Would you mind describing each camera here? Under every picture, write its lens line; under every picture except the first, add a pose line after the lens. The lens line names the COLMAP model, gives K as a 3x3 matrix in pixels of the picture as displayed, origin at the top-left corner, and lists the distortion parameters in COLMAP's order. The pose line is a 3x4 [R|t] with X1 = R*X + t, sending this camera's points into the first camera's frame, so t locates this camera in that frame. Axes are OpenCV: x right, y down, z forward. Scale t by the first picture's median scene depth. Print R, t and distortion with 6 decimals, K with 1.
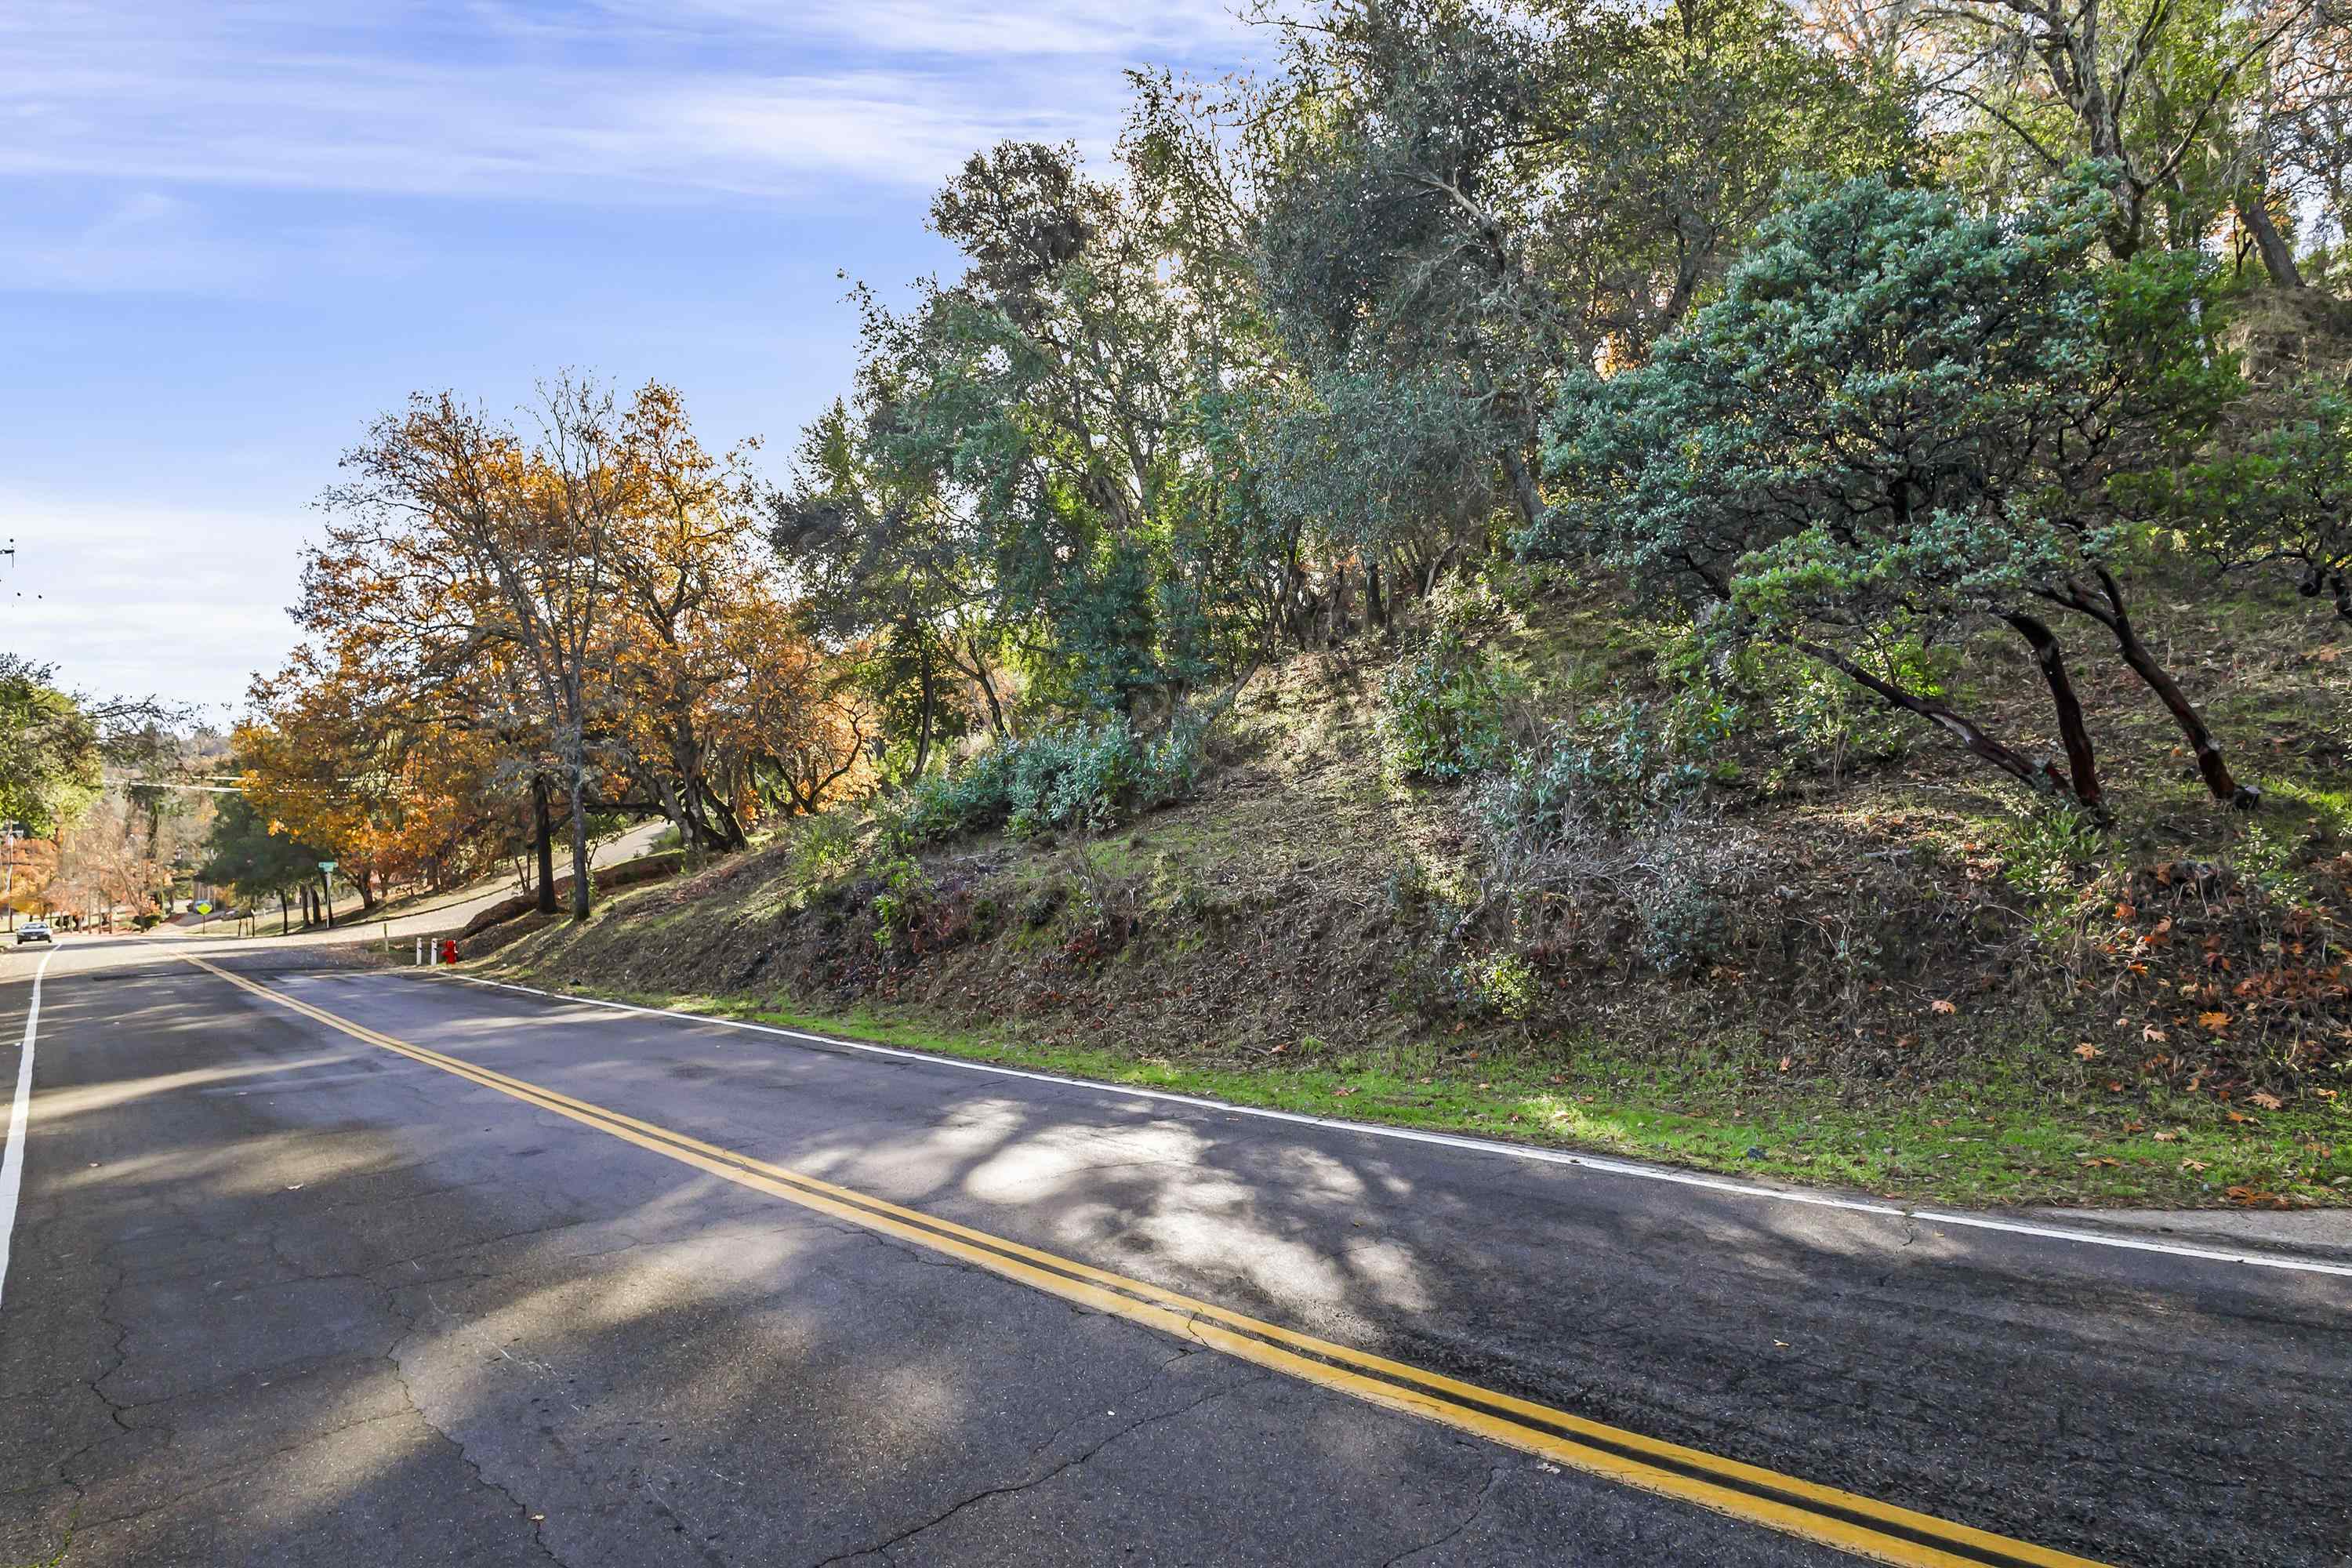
lens RADIAL K [[1203.0, 0, 1176.0], [0, 1203.0, 784.0], [0, 0, 1]] dist [-0.038976, 0.001405]
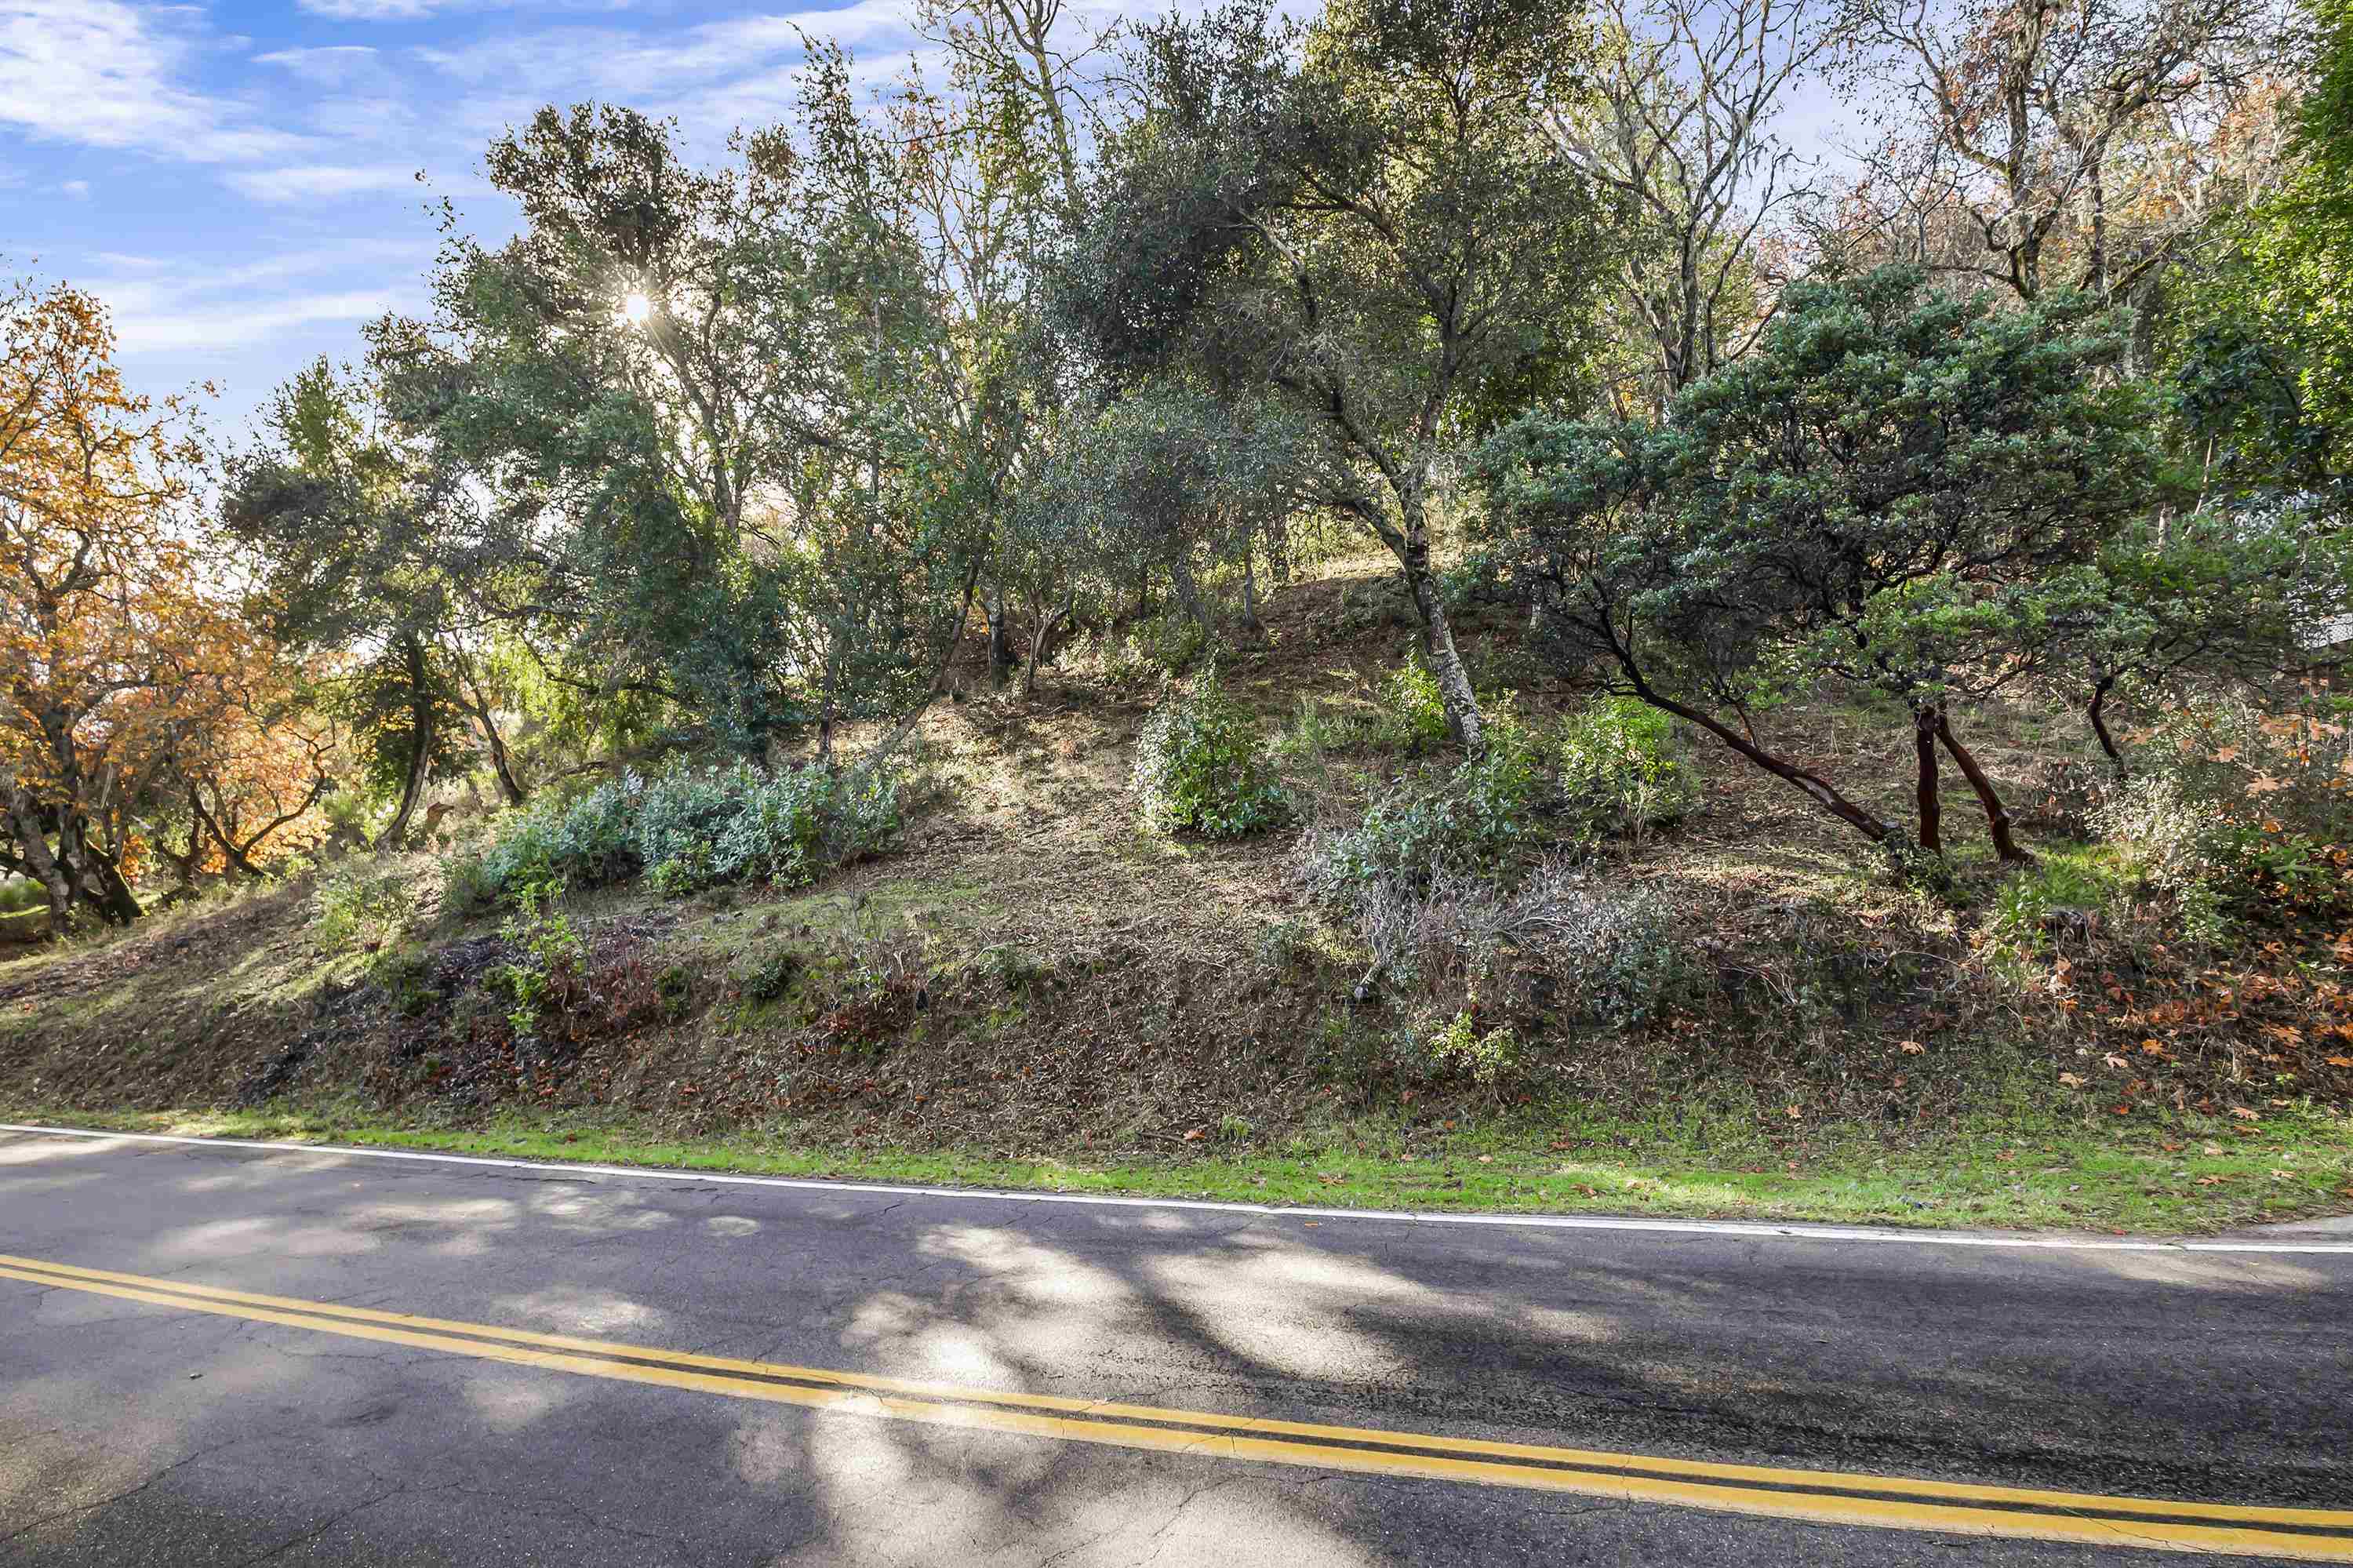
lens RADIAL K [[1203.6, 0, 1176.5], [0, 1203.6, 784.0], [0, 0, 1]] dist [-0.038976, 0.001405]
pose [[0.910899, 0.048513, 0.409768, -0.178813], [-0.023440, 0.997545, -0.065996, 0.017669], [-0.411964, 0.050511, 0.909799, 0.133649]]
